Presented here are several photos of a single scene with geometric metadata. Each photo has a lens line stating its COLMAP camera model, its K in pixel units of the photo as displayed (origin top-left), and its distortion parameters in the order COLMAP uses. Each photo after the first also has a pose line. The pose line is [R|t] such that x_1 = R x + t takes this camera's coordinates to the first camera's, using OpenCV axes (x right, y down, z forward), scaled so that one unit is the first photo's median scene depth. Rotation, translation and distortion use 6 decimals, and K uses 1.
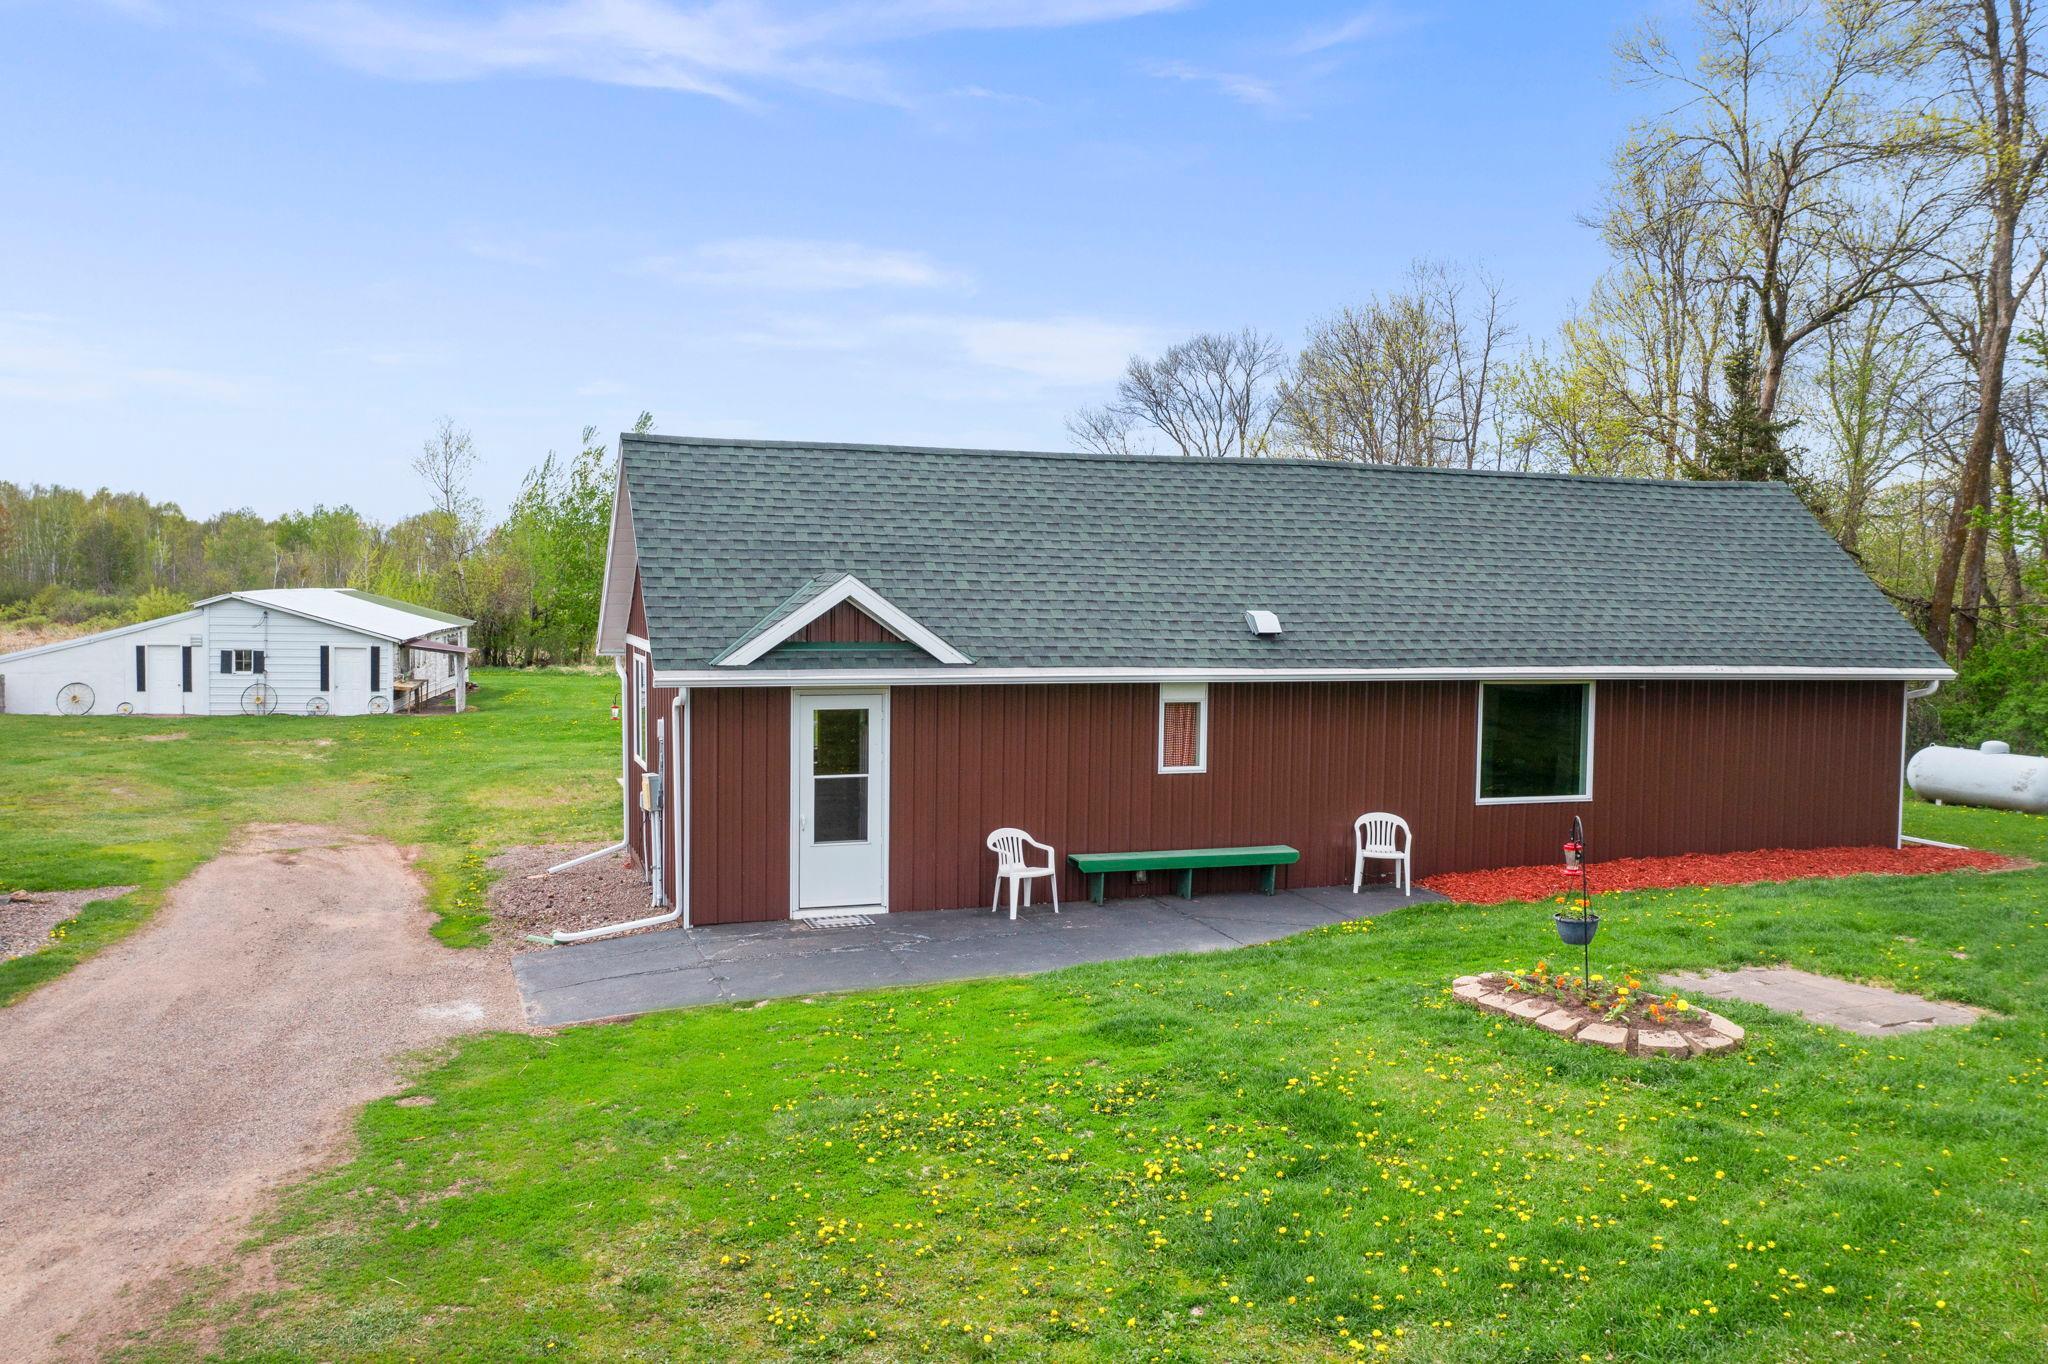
lens RADIAL K [[1645.5, 0, 1022.7], [0, 1645.5, 673.9], [0, 0, 1]] dist [-0.019724, -0.000970]
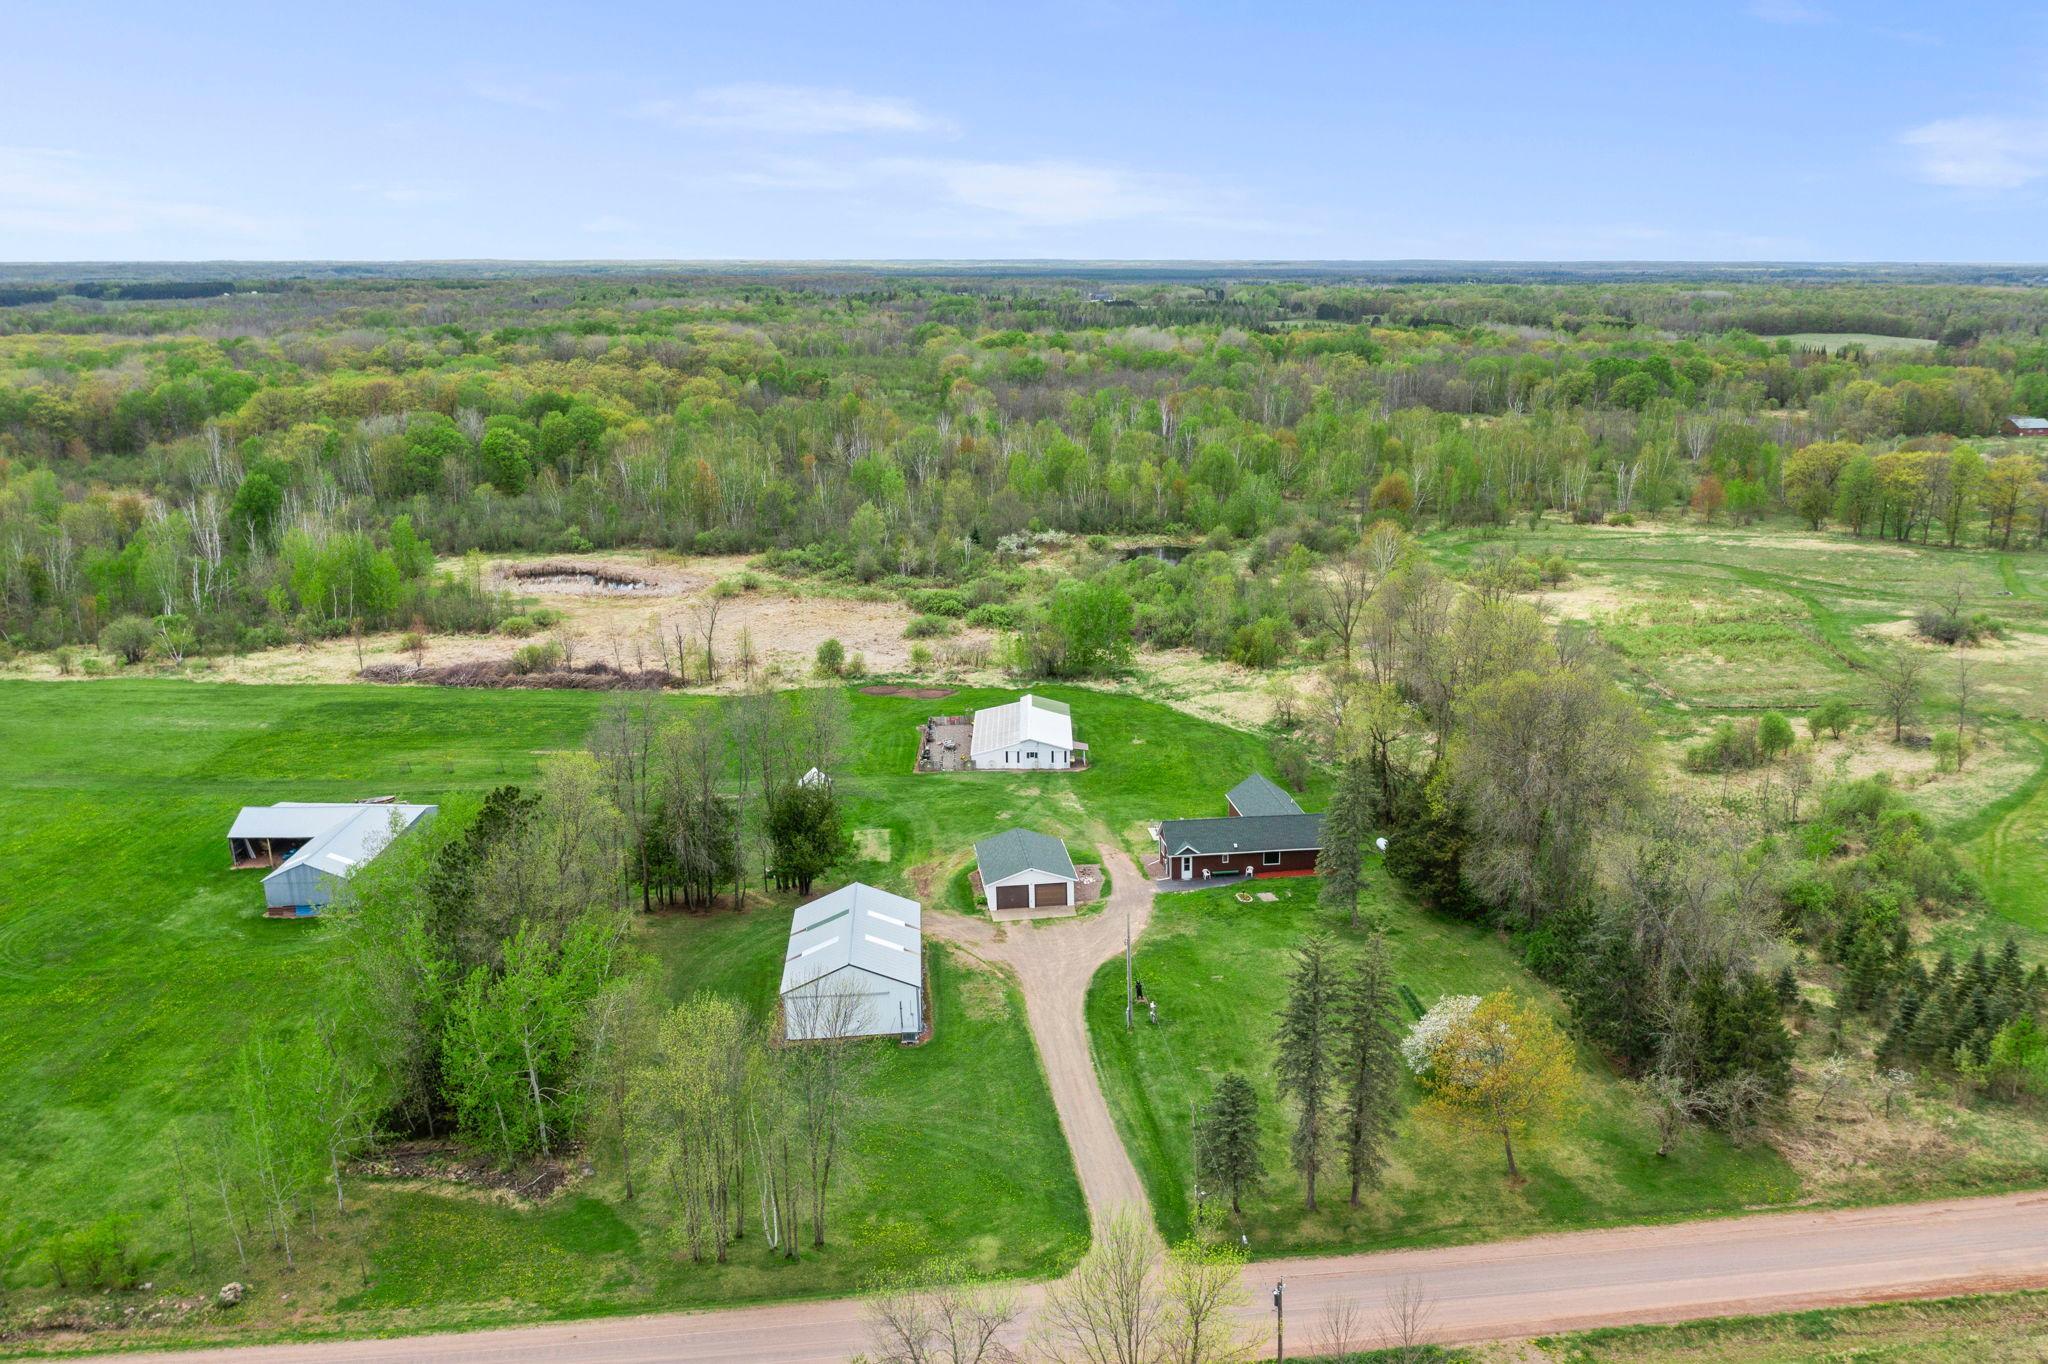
lens RADIAL K [[1658.0, 0, 1079.1], [0, 1658.0, 710.3], [0, 0, 1]] dist [-0.018212, -0.001341]
pose [[0.983667, 0.038083, -0.175925, 0.745716], [0.000714, 0.976529, 0.215383, -2.306603], [0.179999, -0.211991, 0.960552, -6.526131]]
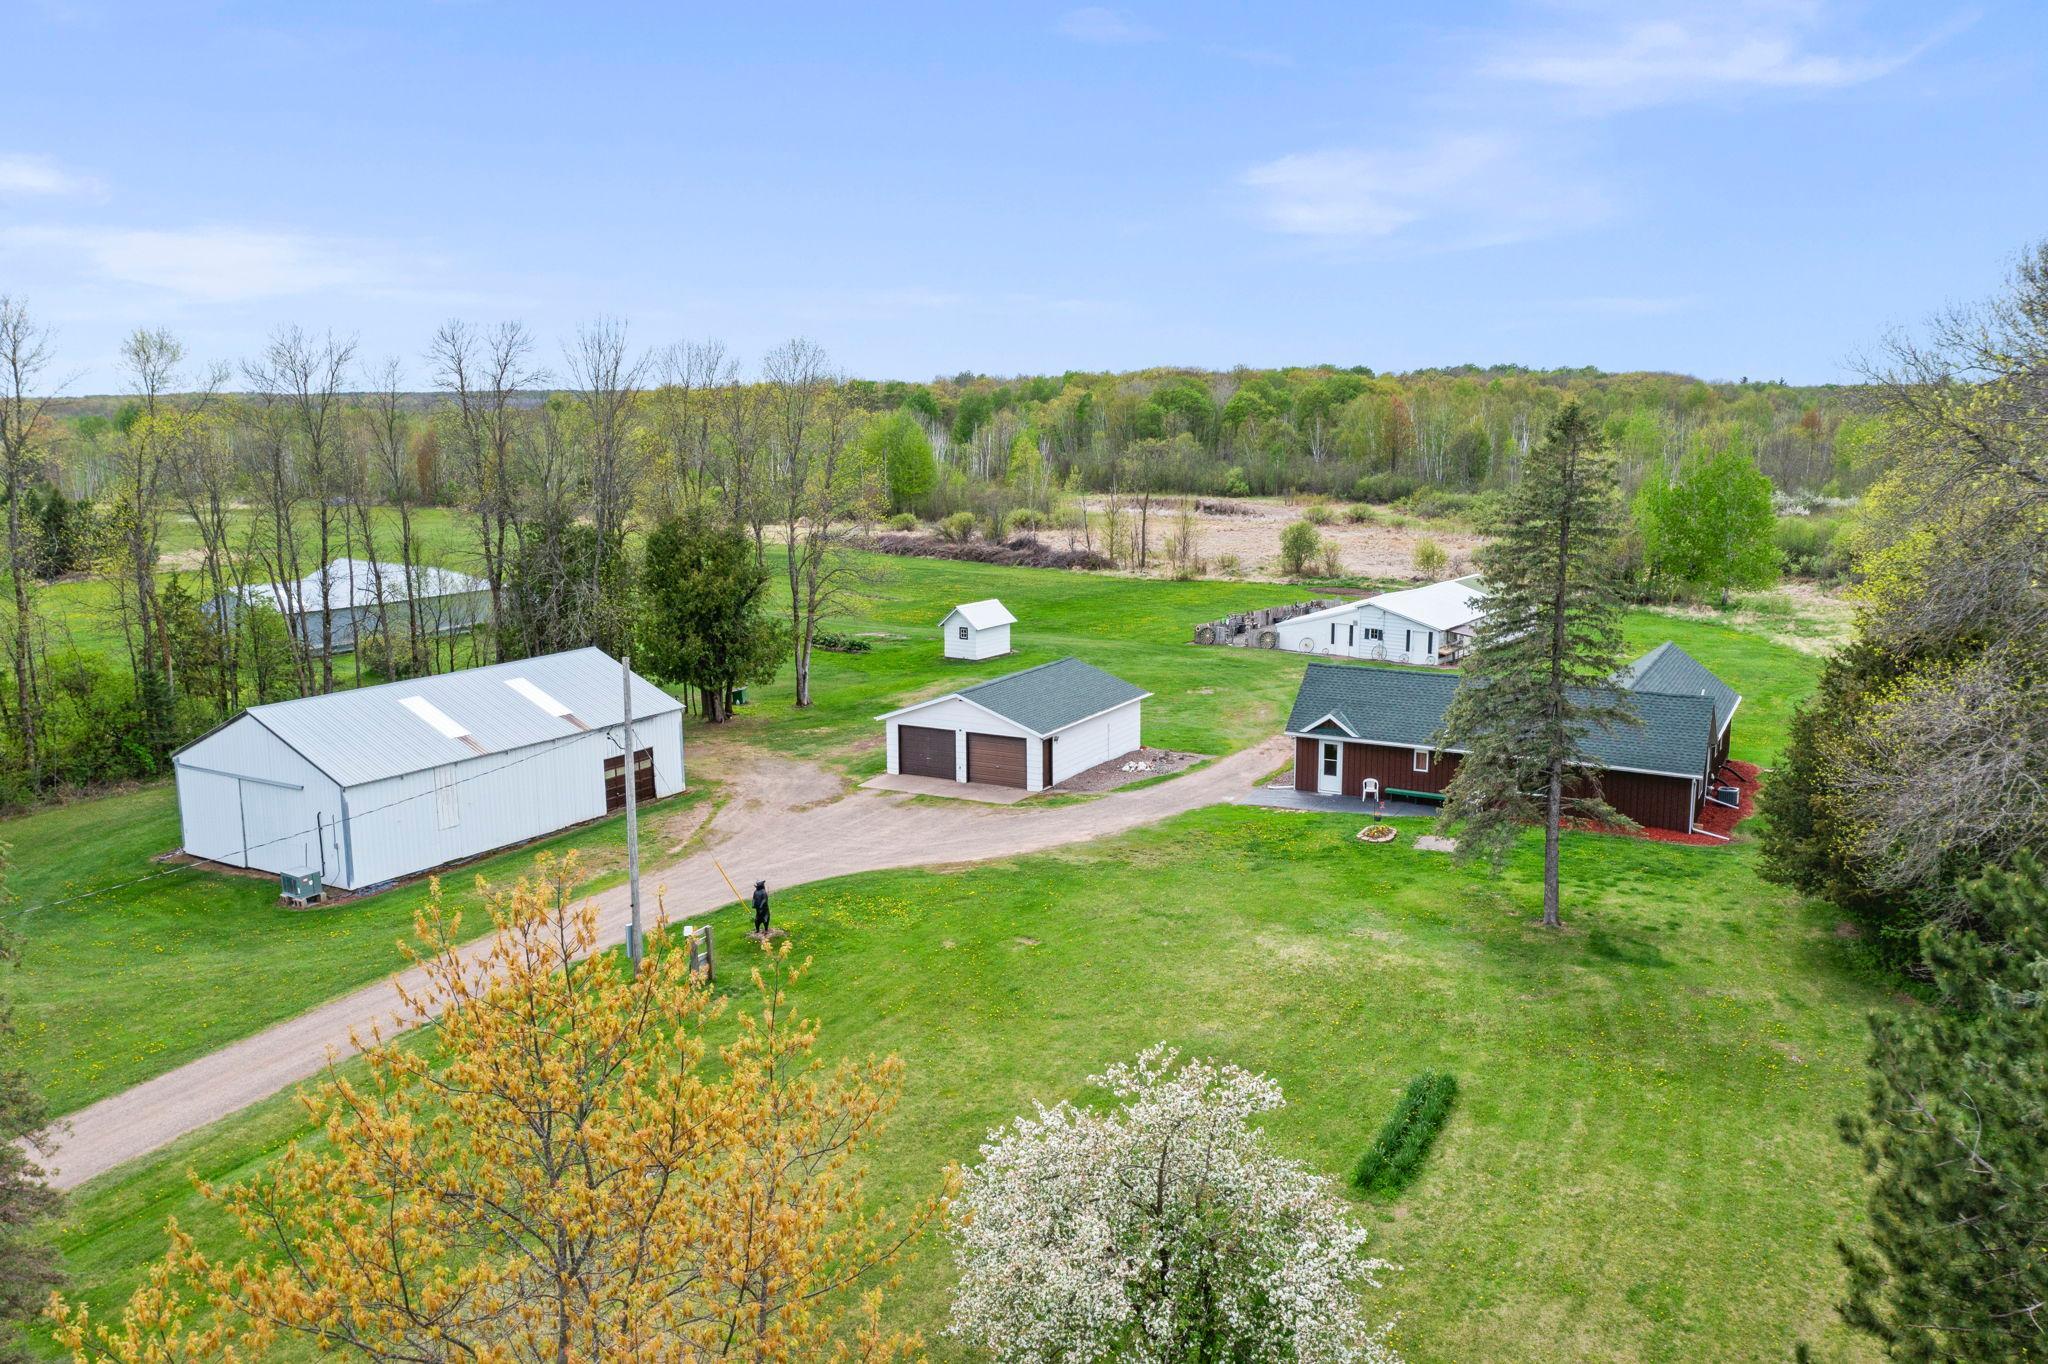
lens RADIAL K [[1620.6, 0, 1015.6], [0, 1620.6, 698.6], [0, 0, 1]] dist [-0.023143, -0.000139]
pose [[0.670269, 0.126834, -0.731199, 1.855943], [-0.030063, 0.989119, 0.144015, -0.523437], [0.741509, -0.074547, 0.666789, -1.833847]]
